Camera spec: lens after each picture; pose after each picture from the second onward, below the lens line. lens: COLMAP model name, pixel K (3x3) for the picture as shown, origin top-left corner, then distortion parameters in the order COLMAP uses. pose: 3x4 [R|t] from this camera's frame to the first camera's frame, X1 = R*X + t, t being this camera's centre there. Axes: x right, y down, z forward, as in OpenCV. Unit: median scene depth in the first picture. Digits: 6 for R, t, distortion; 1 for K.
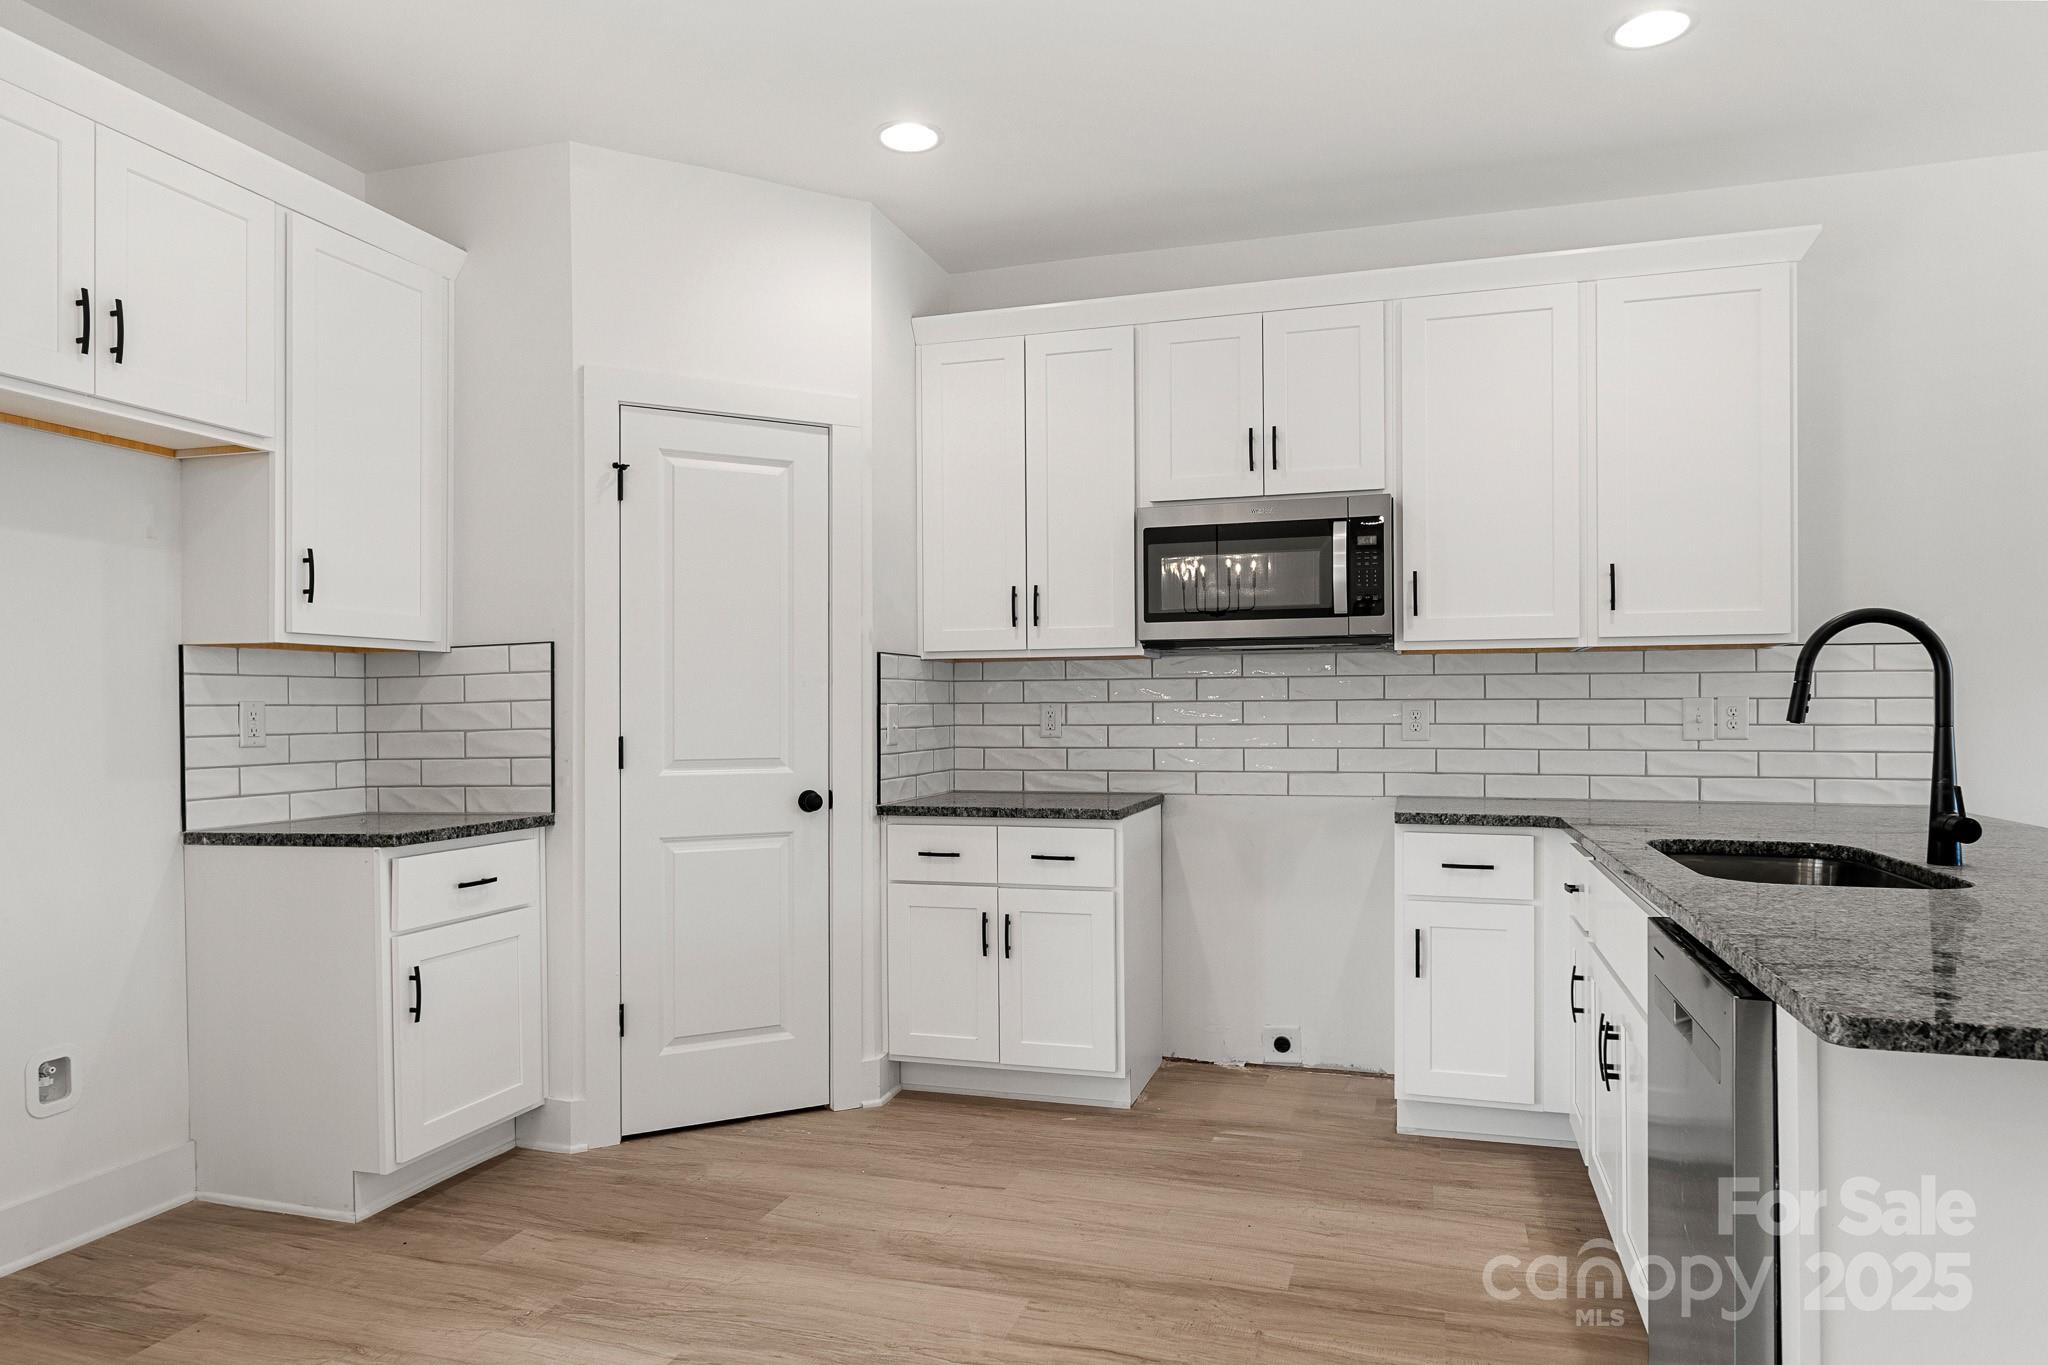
lens RADIAL K [[1277.0, 0, 1022.4], [0, 1277.0, 710.5], [0, 0, 1]] dist [-0.001408, -0.001321]
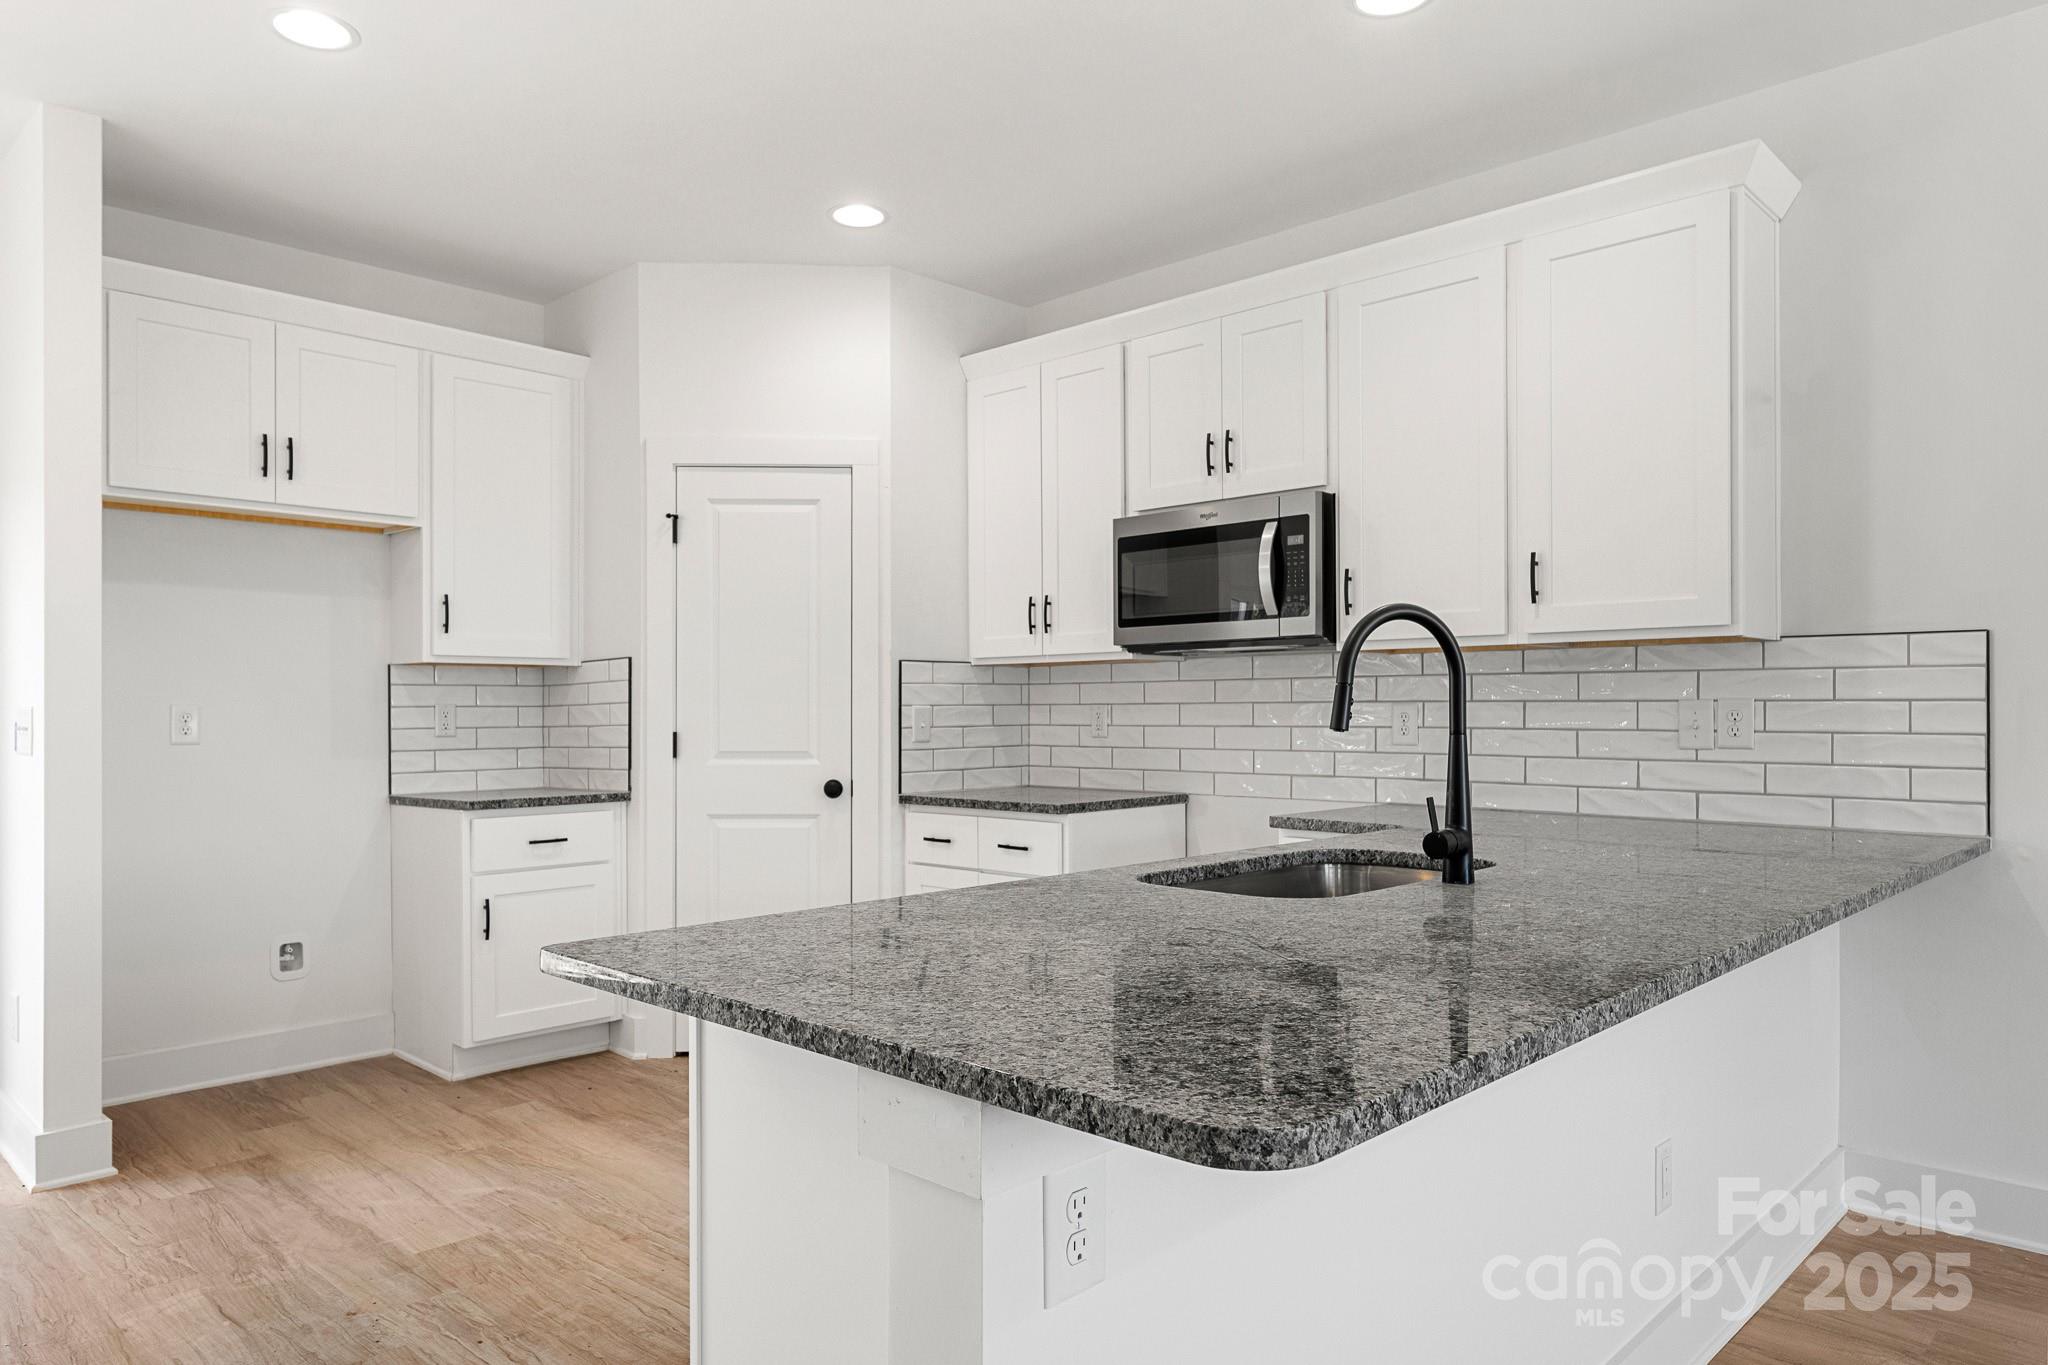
lens RADIAL K [[1318.8, 0, 1017.8], [0, 1318.8, 705.6], [0, 0, 1]] dist [0.005565, -0.001871]
pose [[0.892055, 0.001014, -0.451926, 0.568100], [-0.001943, 0.999997, -0.001592, -0.003967], [0.451923, 0.002298, 0.892054, -0.000775]]
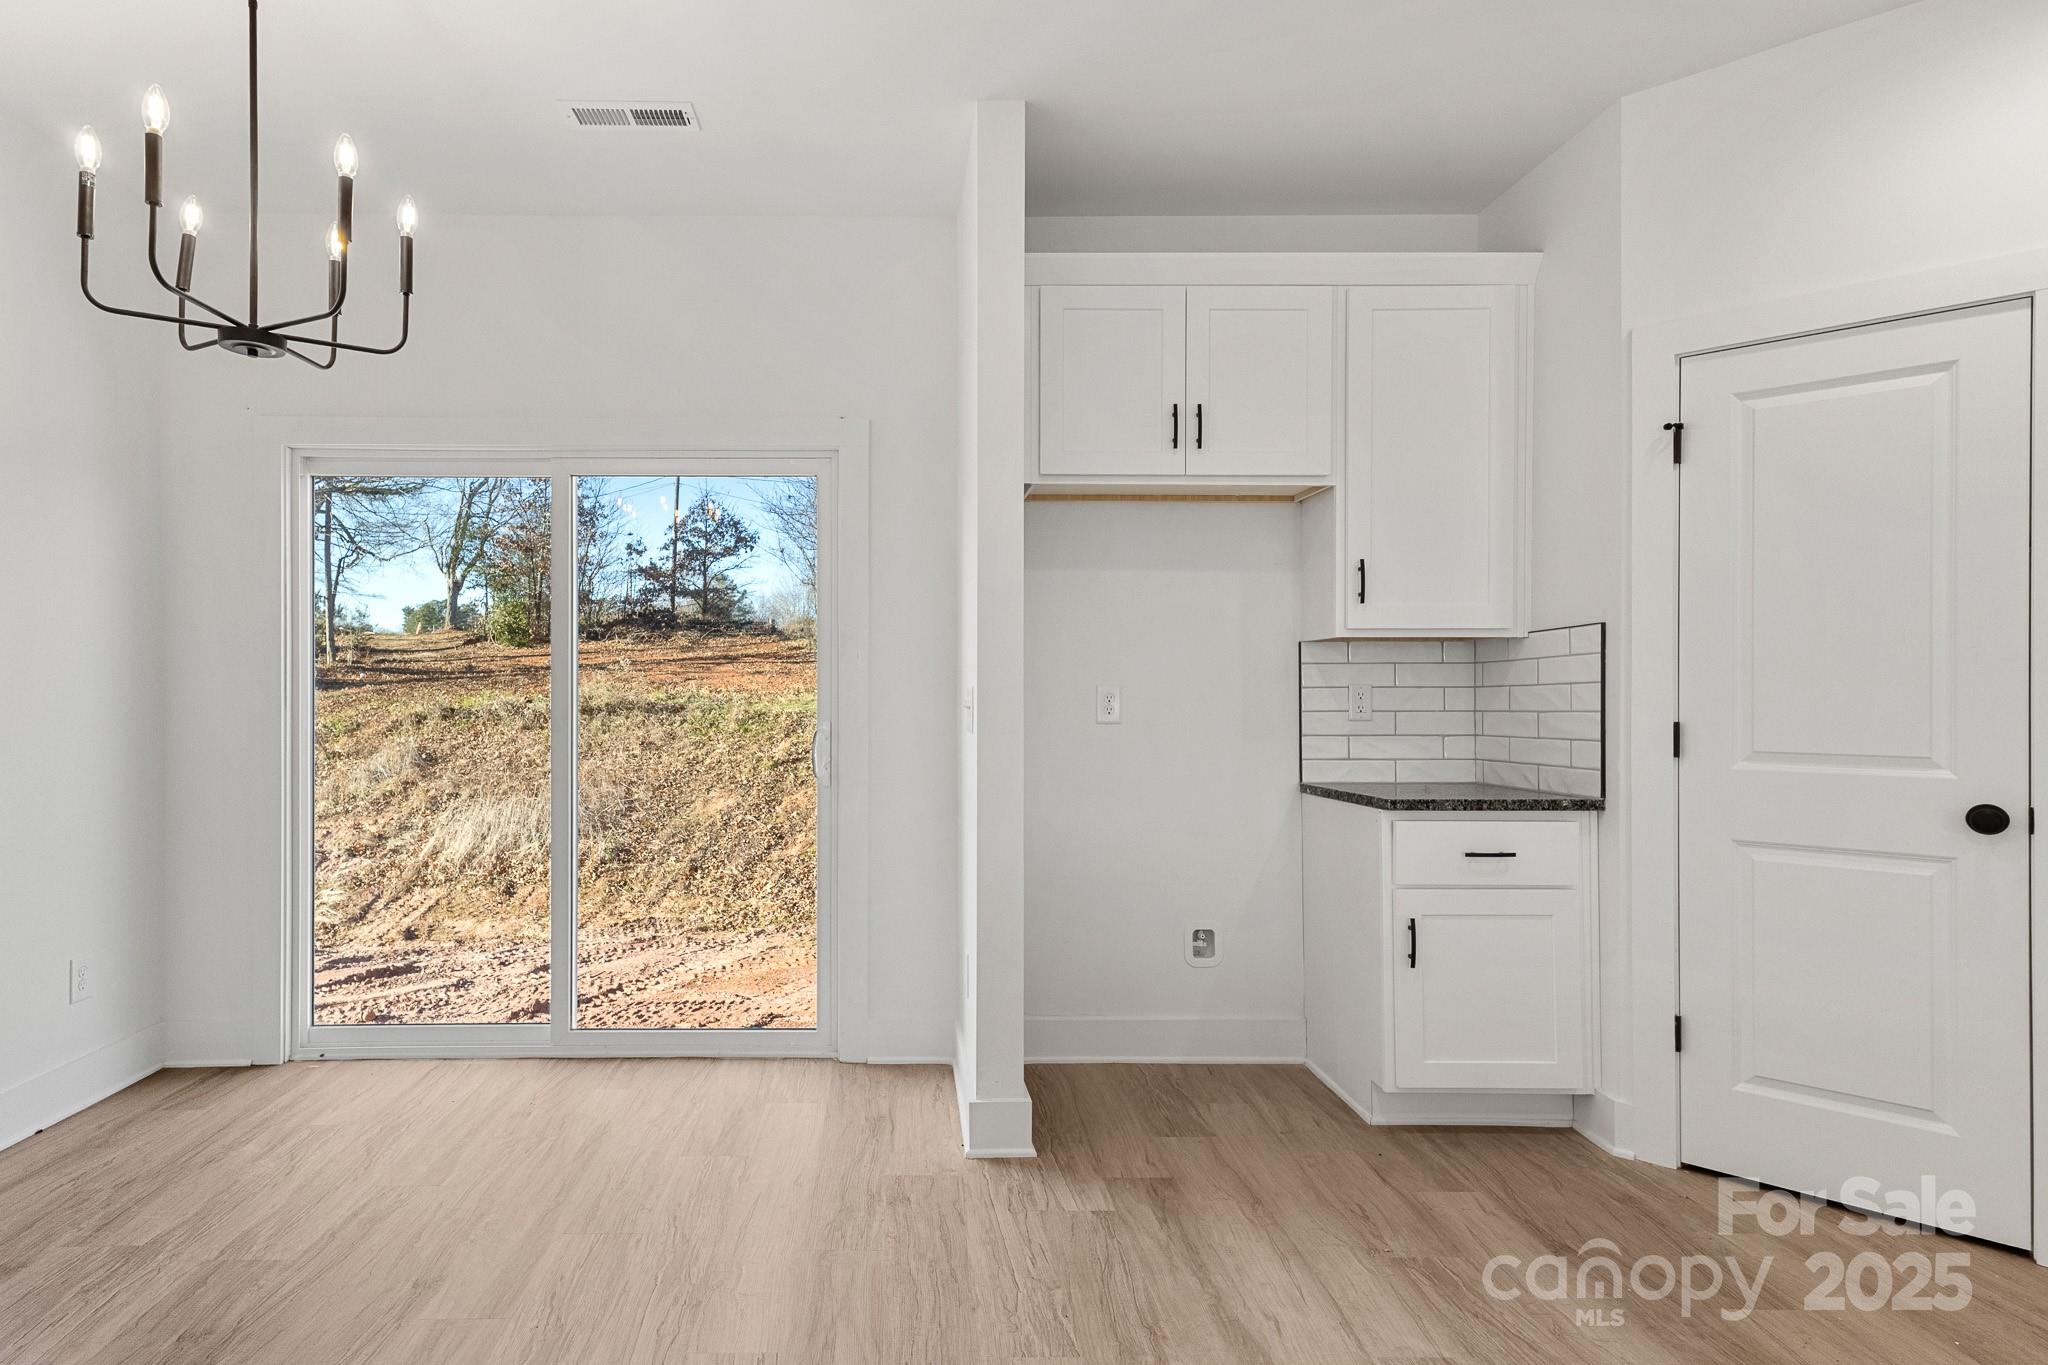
lens RADIAL K [[1098.9, 0, 900.4], [0, 1098.9, 686.8], [0, 0, 1]] dist [0.022631, -0.001736]
pose [[0.299484, -0.000107, -0.954101, 0.276835], [-0.002928, 0.999995, -0.001031, -0.002175], [0.954097, 0.003102, 0.299482, 0.231883]]
